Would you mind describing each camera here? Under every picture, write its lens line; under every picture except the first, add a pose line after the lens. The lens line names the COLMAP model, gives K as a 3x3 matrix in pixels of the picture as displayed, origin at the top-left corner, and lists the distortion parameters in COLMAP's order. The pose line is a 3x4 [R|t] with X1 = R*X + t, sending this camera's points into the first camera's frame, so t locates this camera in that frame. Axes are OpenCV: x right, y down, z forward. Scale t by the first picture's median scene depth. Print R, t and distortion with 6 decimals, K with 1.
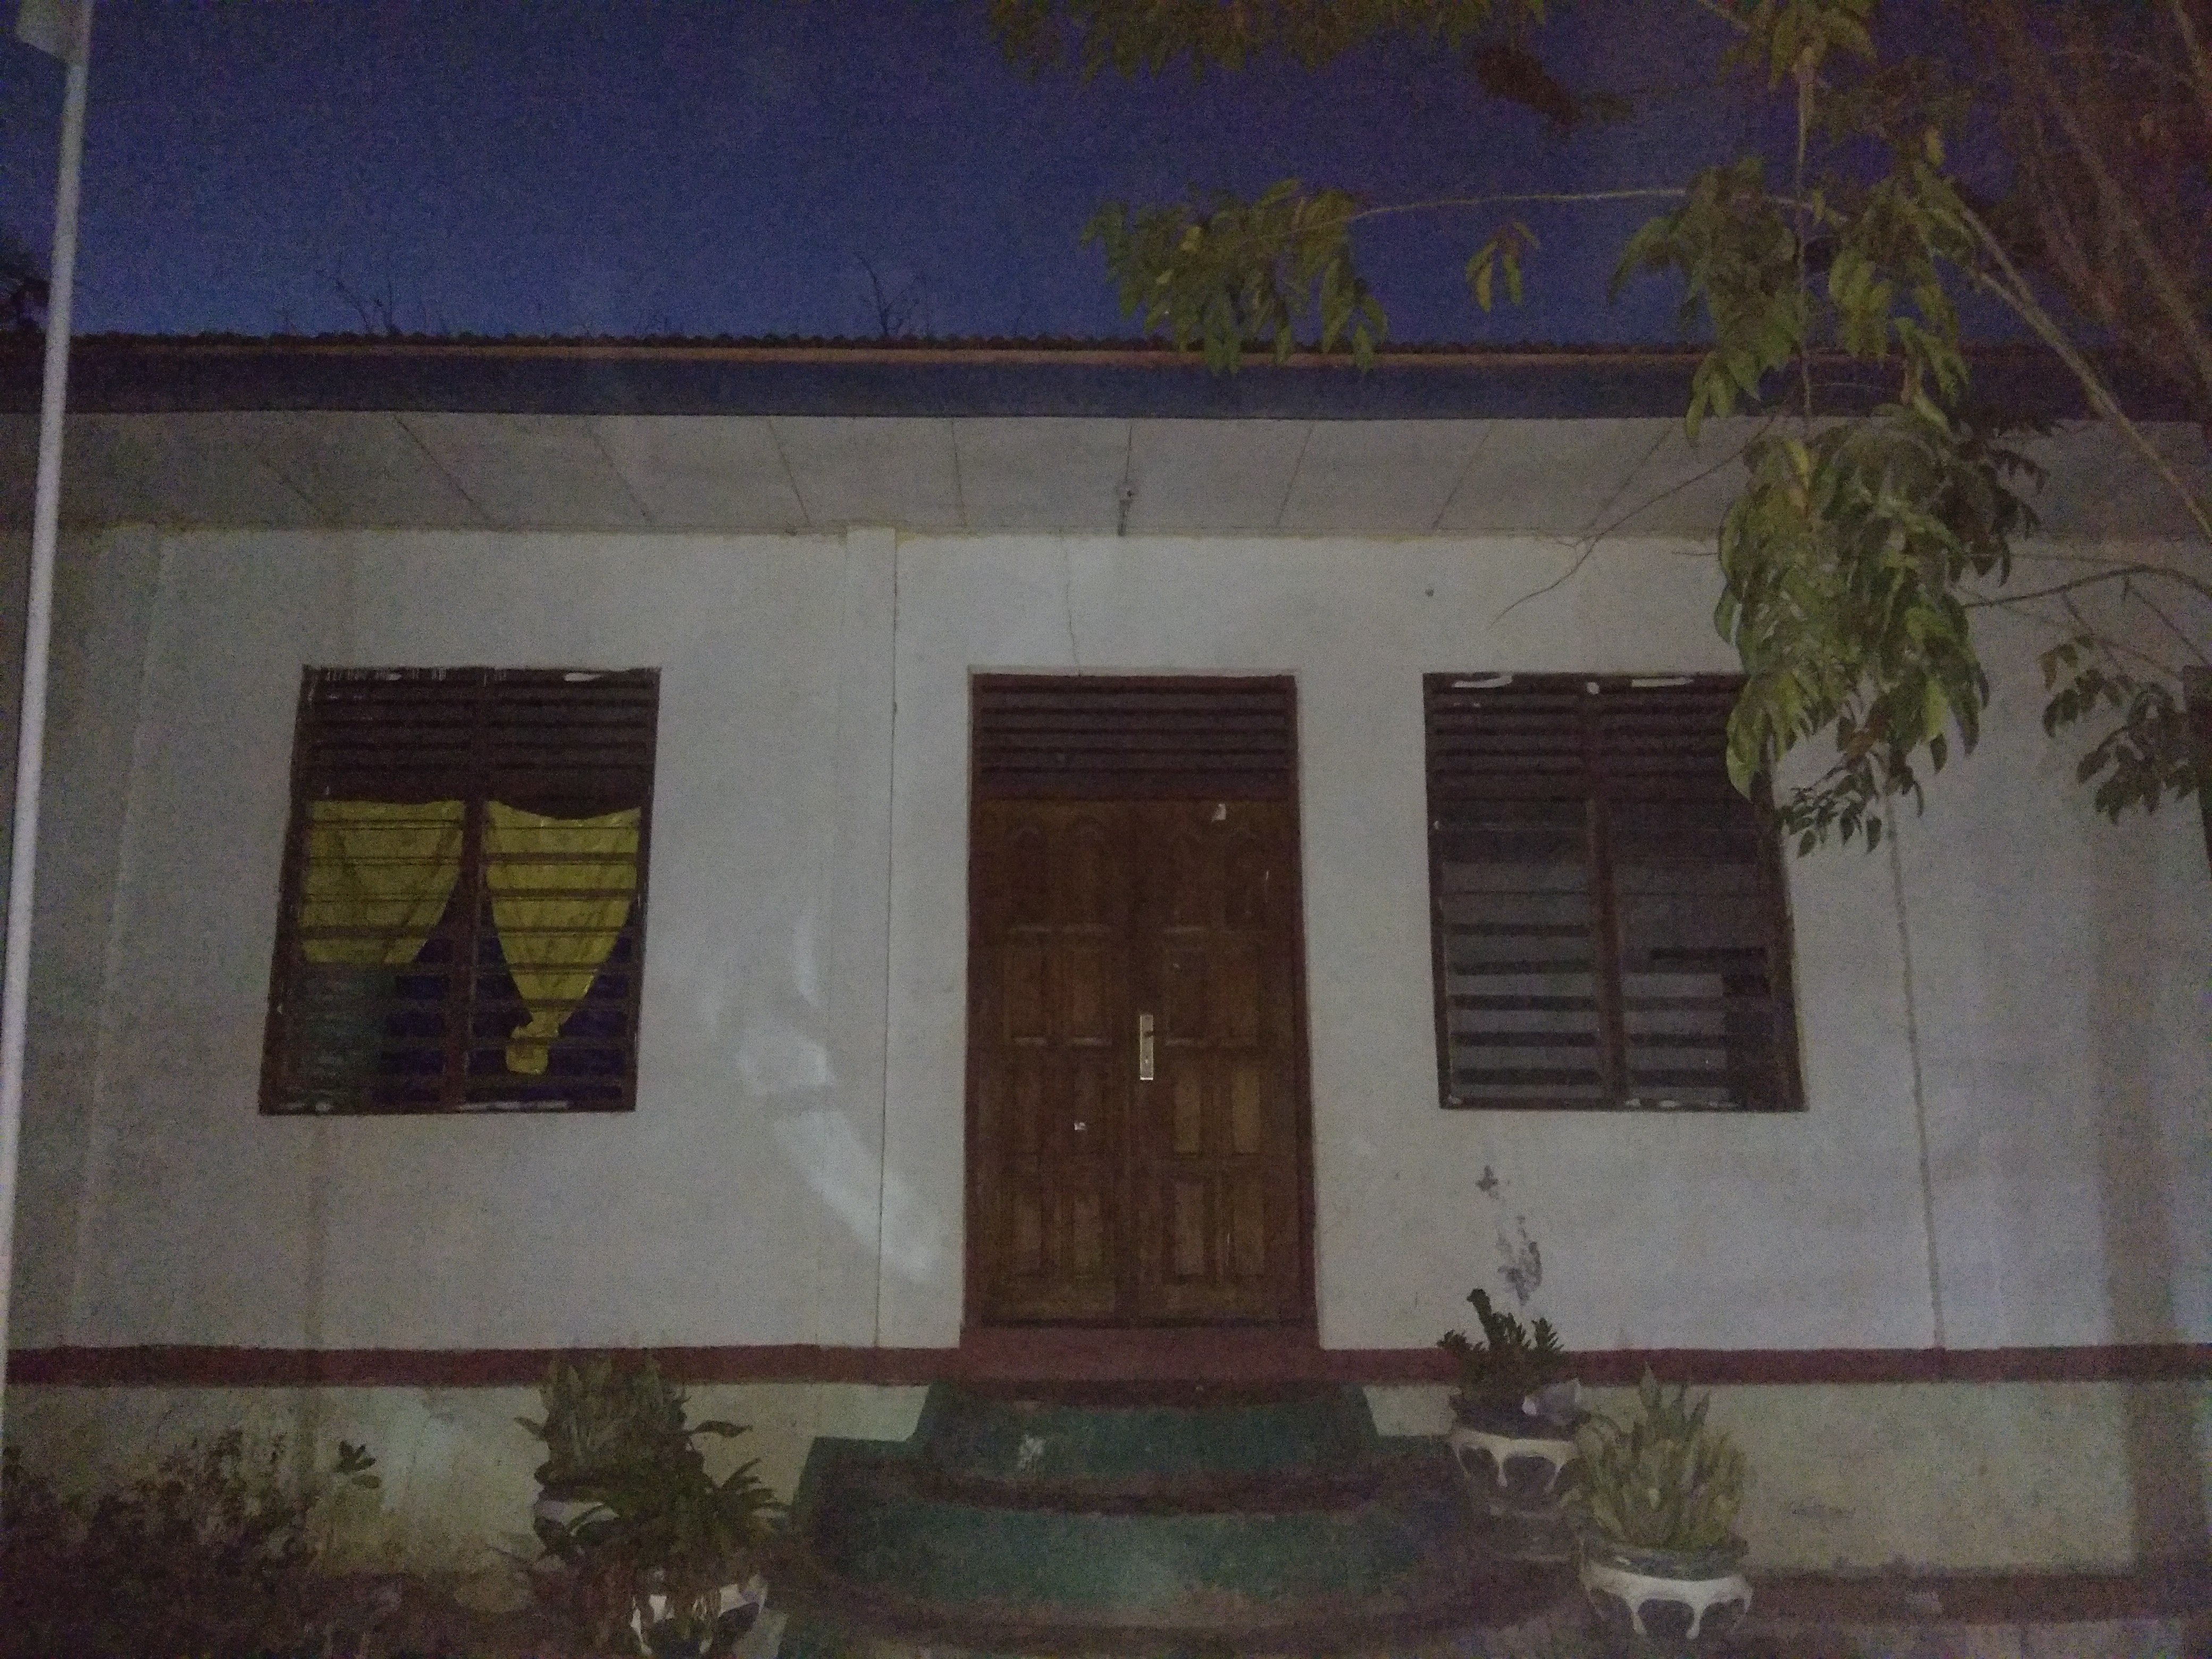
lens RADIAL K [[1454.6, 0, 1106.0], [0, 1454.6, 829.5], [0, 0, 1]] dist [0.005245, -0.052690]
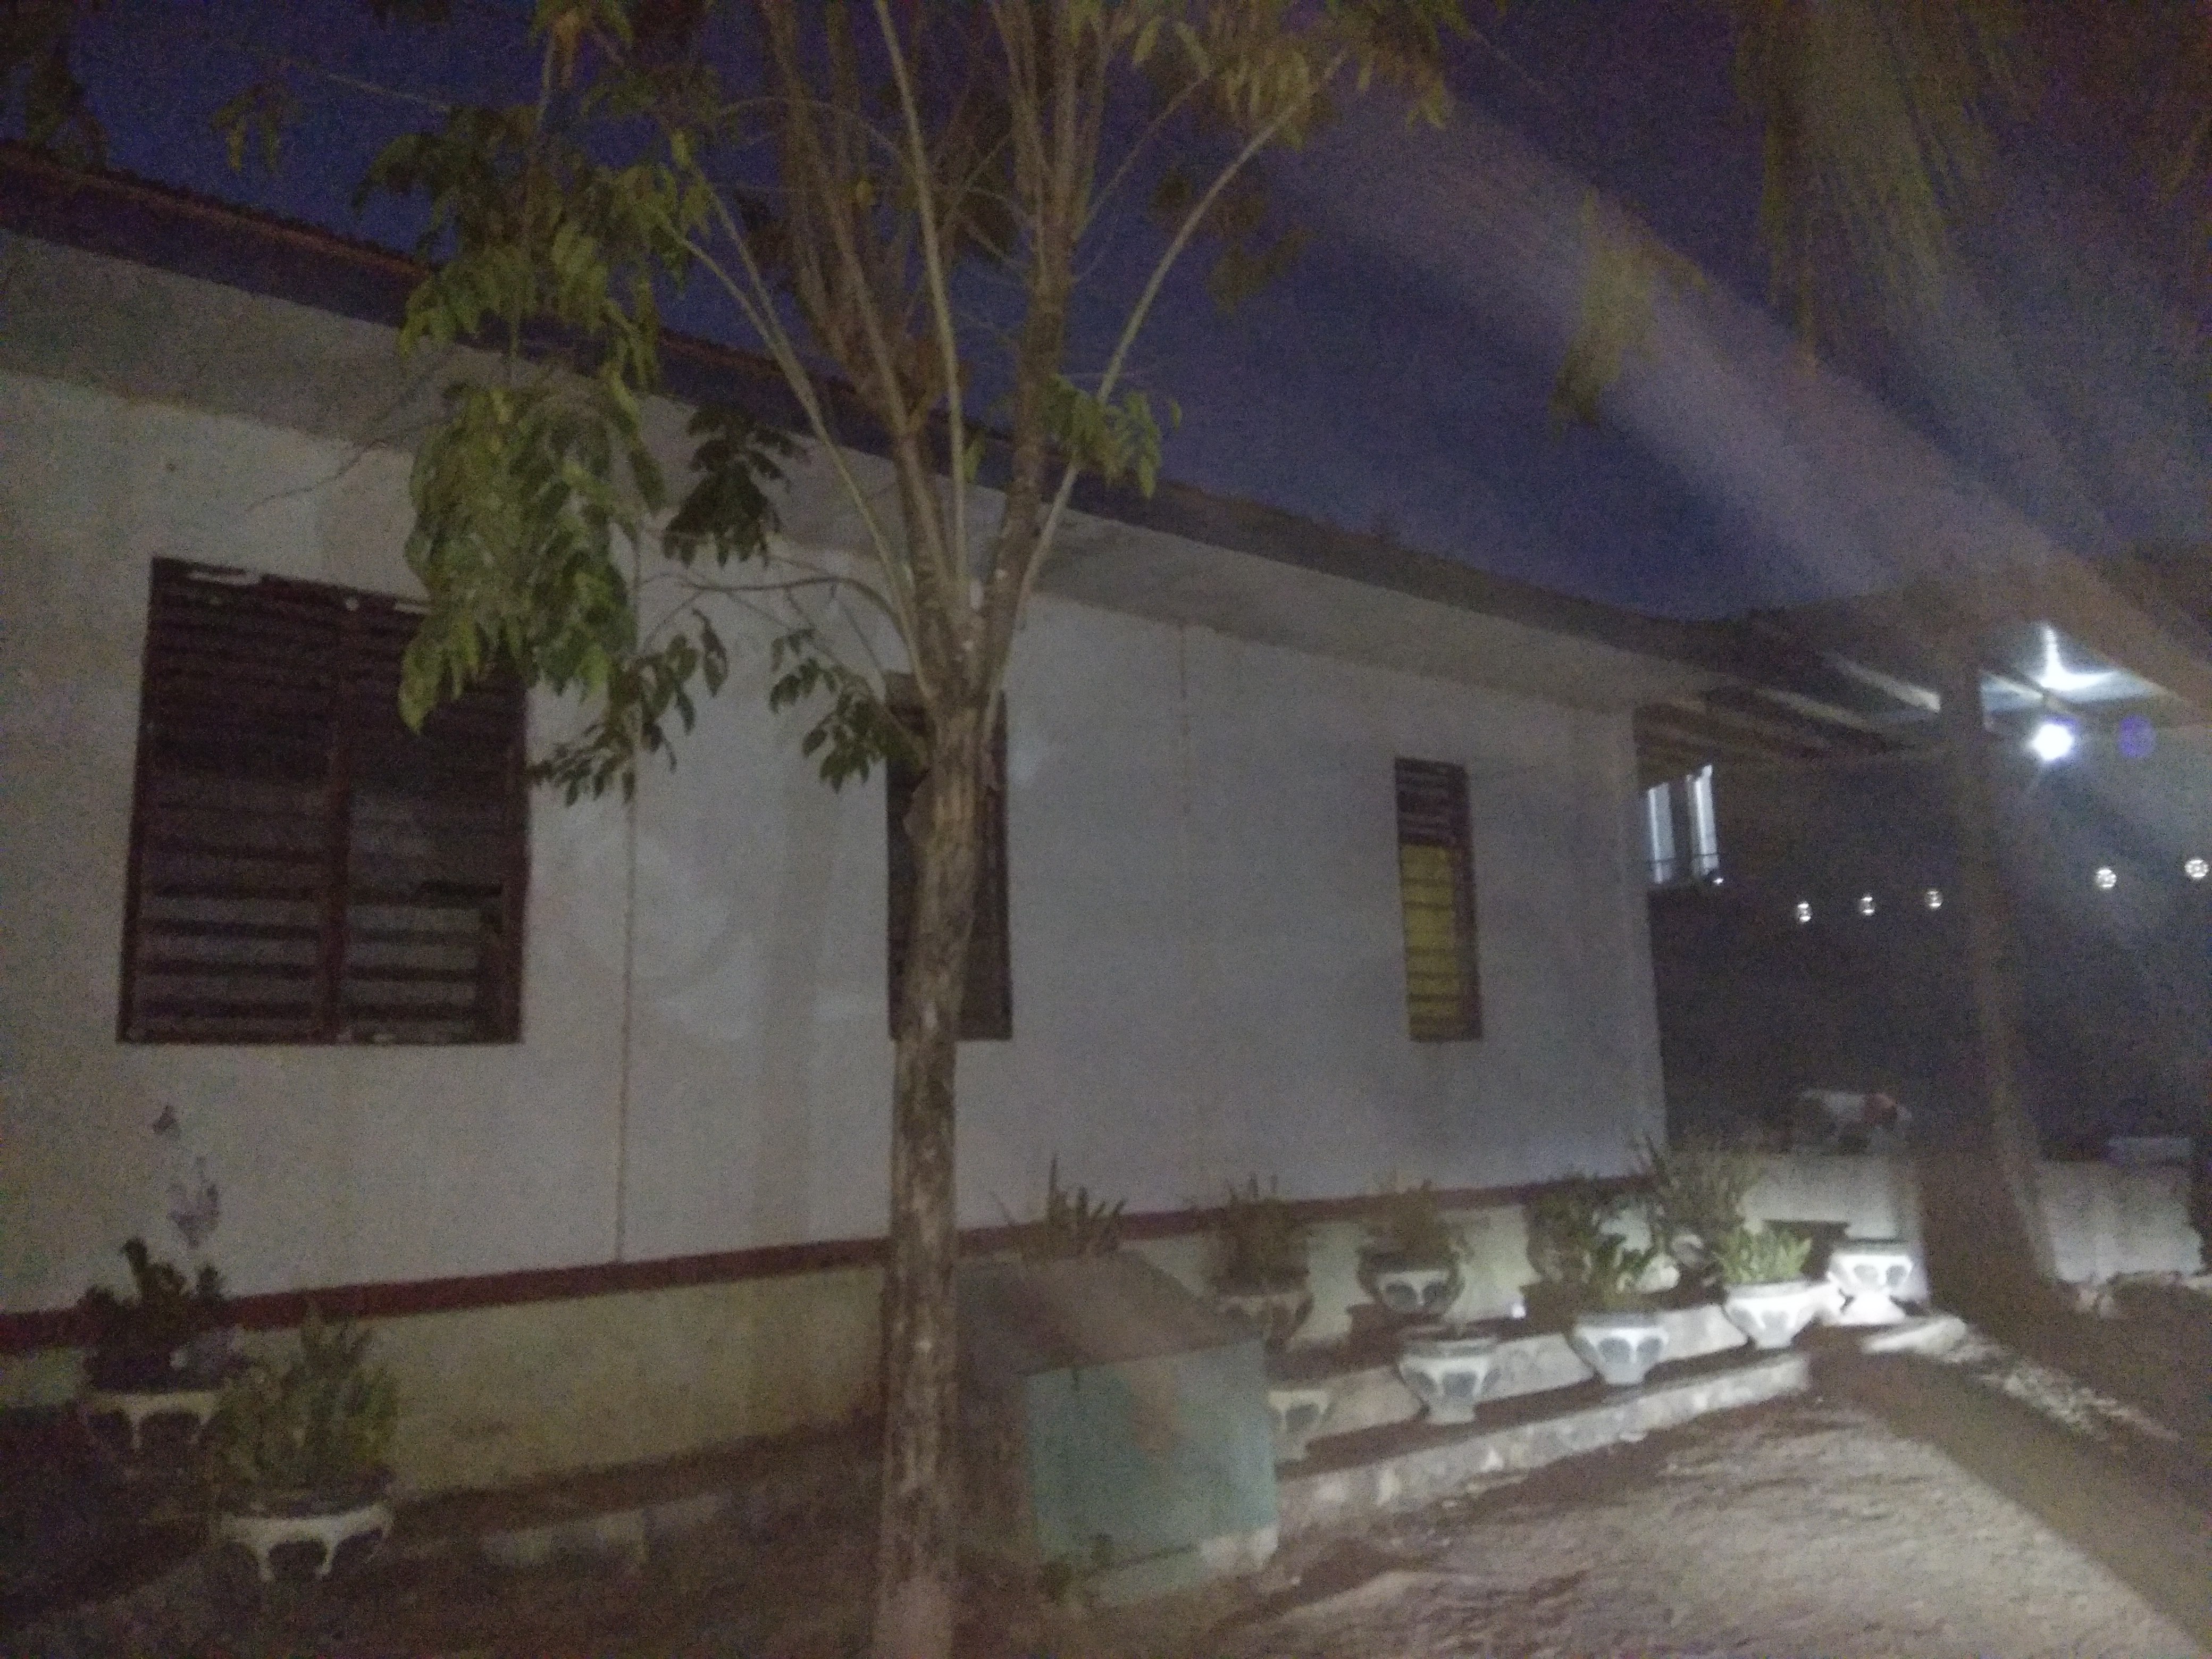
lens RADIAL K [[1484.8, 0, 1106.0], [0, 1484.8, 829.5], [0, 0, 1]] dist [0.005123, -0.028378]
pose [[0.805598, 0.079374, 0.587121, 0.180102], [-0.105710, 0.994340, 0.010620, -0.013411], [-0.582955, -0.070620, 0.809430, -0.087282]]
